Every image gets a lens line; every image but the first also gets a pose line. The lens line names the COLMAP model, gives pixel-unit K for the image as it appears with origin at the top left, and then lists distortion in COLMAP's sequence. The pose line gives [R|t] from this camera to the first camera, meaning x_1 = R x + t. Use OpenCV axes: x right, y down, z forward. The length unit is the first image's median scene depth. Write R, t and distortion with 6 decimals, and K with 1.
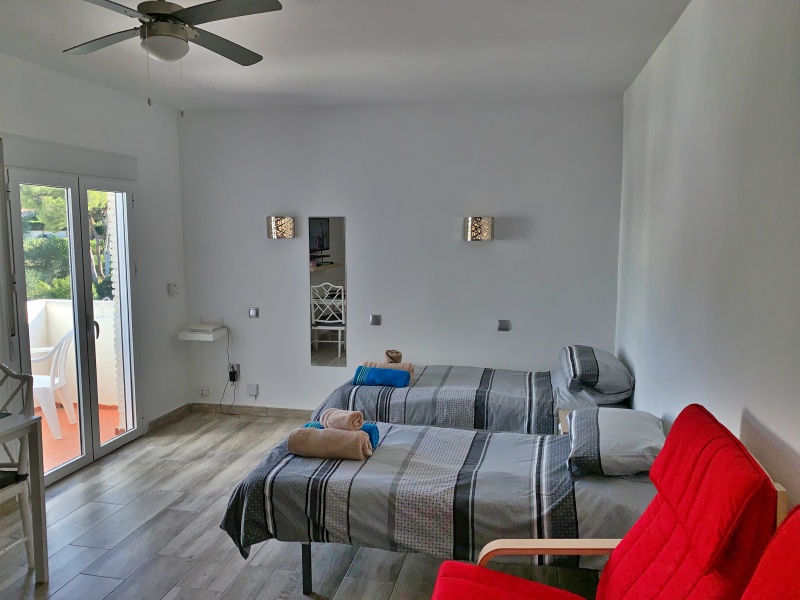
lens RADIAL K [[610.7, 0, 395.9], [0, 610.7, 298.4], [0, 0, 1]] dist [0.057464, -0.051672]
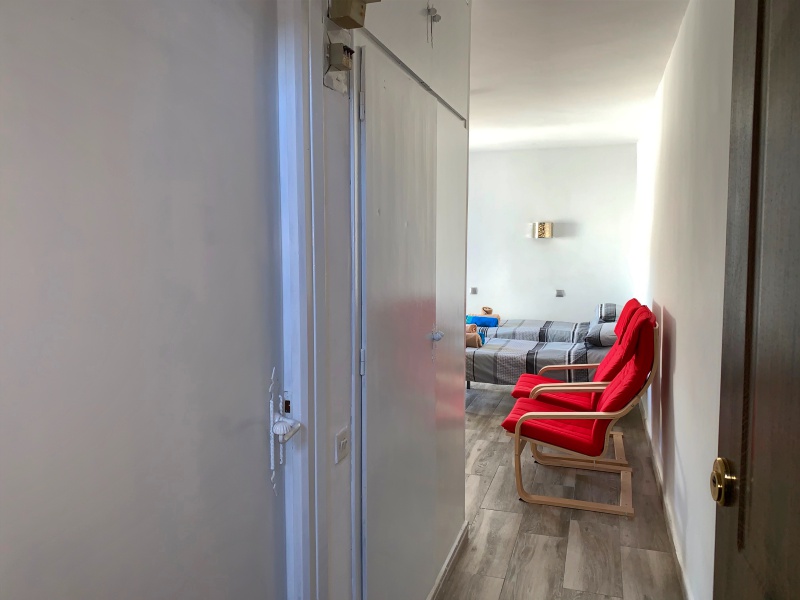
lens RADIAL K [[610.7, 0, 398.0], [0, 610.7, 296.0], [0, 0, 1]] dist [0.057464, -0.051672]
pose [[0.993882, 0.003847, -0.110380, -0.062602], [-0.006530, 0.999692, -0.023957, 0.102676], [0.110254, 0.024532, 0.993601, -0.635171]]
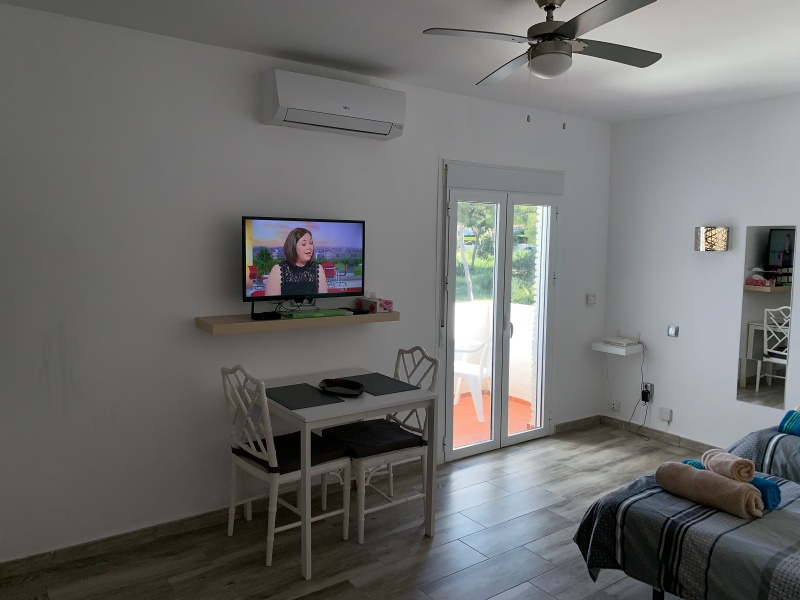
lens RADIAL K [[610.7, 0, 396.2], [0, 610.7, 297.8], [0, 0, 1]] dist [0.057464, -0.051672]
pose [[0.747170, 0.070736, -0.660858, 0.084764], [-0.086154, 0.996239, 0.009227, 0.000649], [0.659025, 0.050042, 0.750454, 0.034984]]
